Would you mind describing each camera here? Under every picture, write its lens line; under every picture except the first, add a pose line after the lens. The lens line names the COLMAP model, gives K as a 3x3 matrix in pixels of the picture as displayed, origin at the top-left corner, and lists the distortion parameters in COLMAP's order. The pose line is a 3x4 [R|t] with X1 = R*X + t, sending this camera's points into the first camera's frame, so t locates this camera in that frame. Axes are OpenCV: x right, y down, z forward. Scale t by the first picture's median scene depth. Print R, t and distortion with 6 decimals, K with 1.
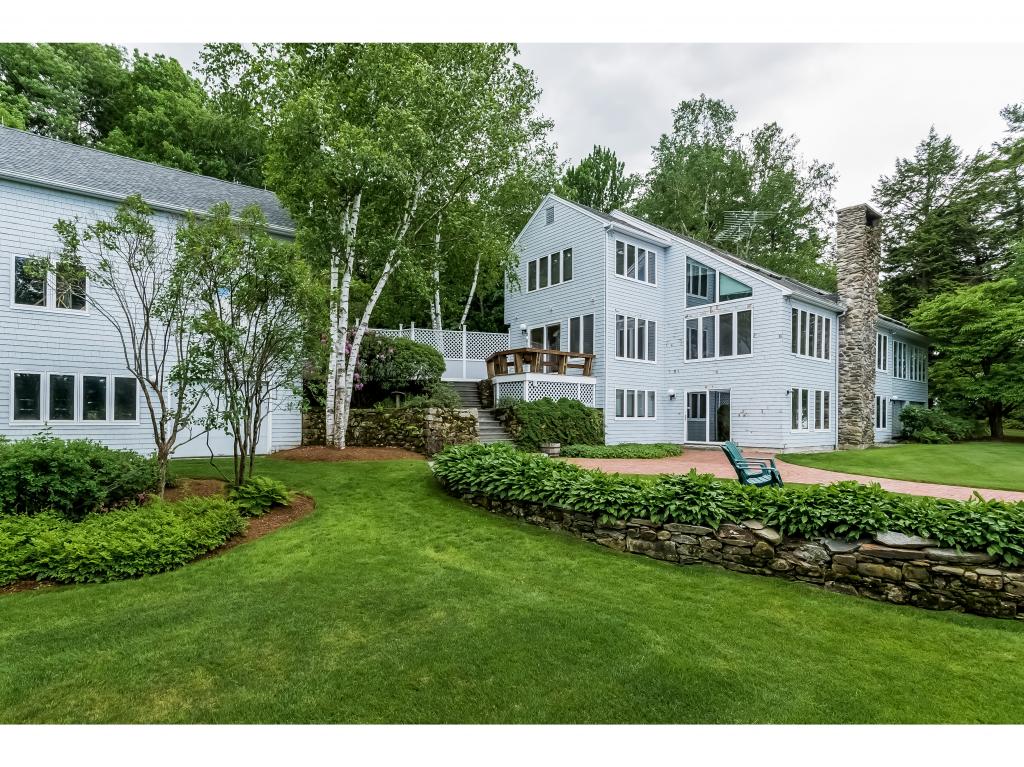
lens RADIAL K [[526.3, 0, 424.0], [0, 526.3, 418.3], [0, 0, 1]] dist [0.001626, 0.001567]
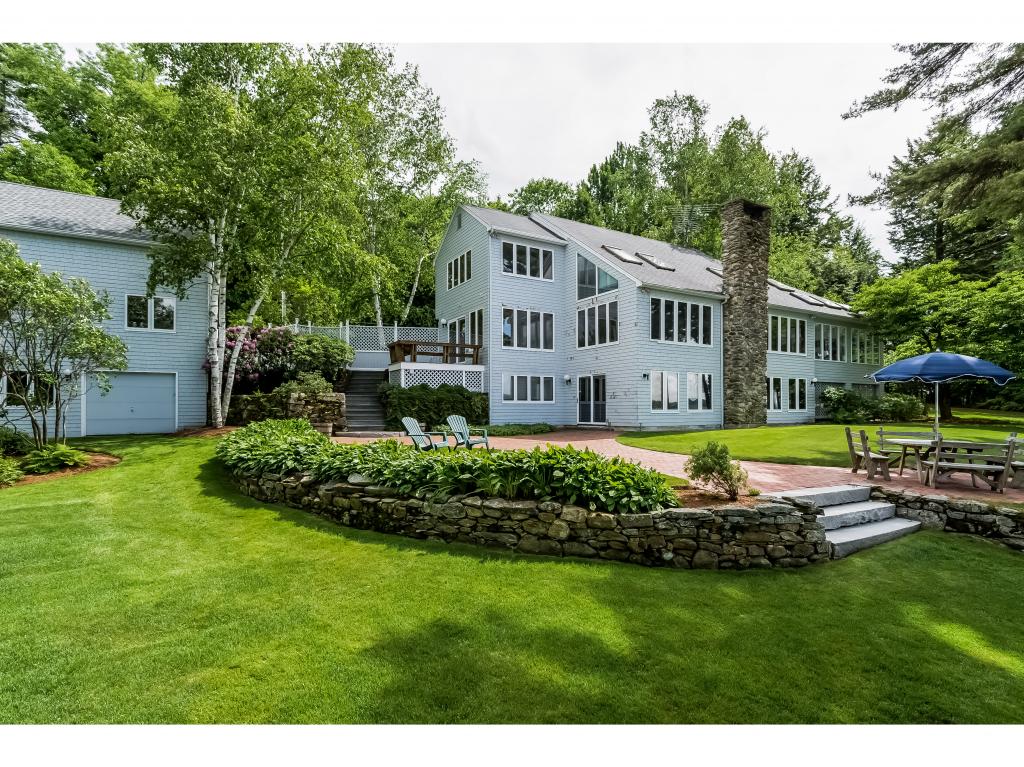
lens RADIAL K [[519.9, 0, 490.8], [0, 519.9, 402.5], [0, 0, 1]] dist [0.014451, 0.001073]
pose [[0.994041, -0.010095, -0.108542, 0.442206], [0.008335, 0.999827, -0.016654, 0.019153], [0.108691, 0.015650, 0.993952, -0.089876]]
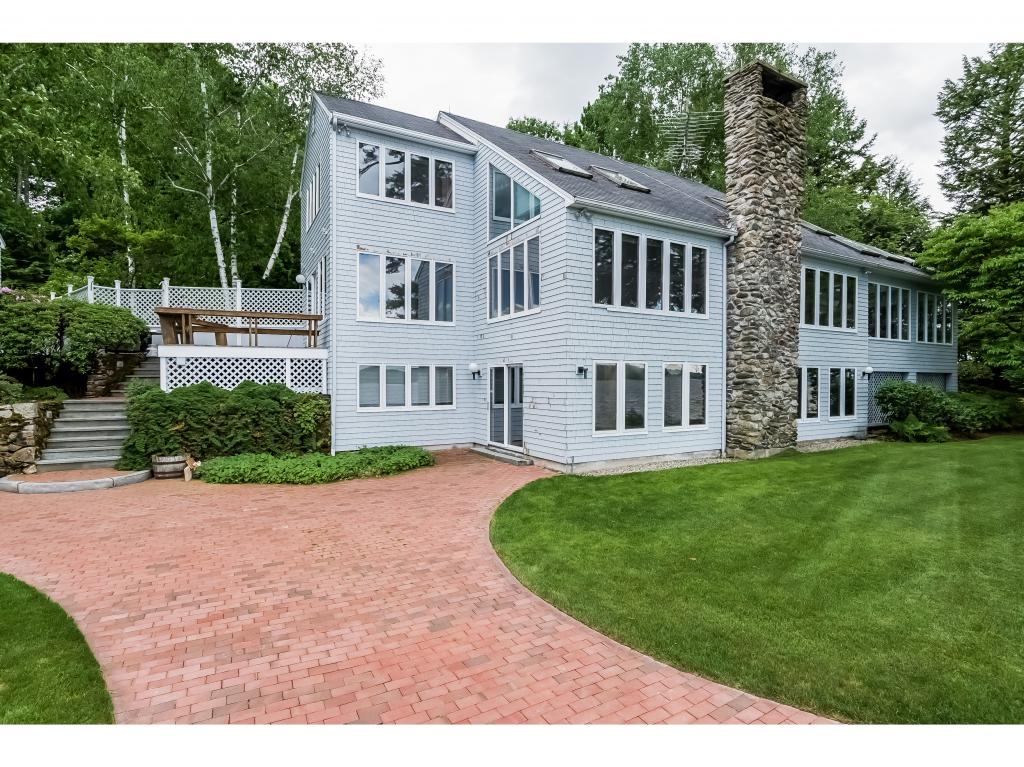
lens RADIAL K [[496.4, 0, 512.0], [0, 496.4, 383.5], [0, 0, 1]] dist [-0.020857, 0.001247]
pose [[0.992402, -0.005747, -0.122905, 0.613914], [0.006949, 0.999932, 0.009352, -0.035896], [0.122843, -0.010135, 0.992374, 0.389923]]
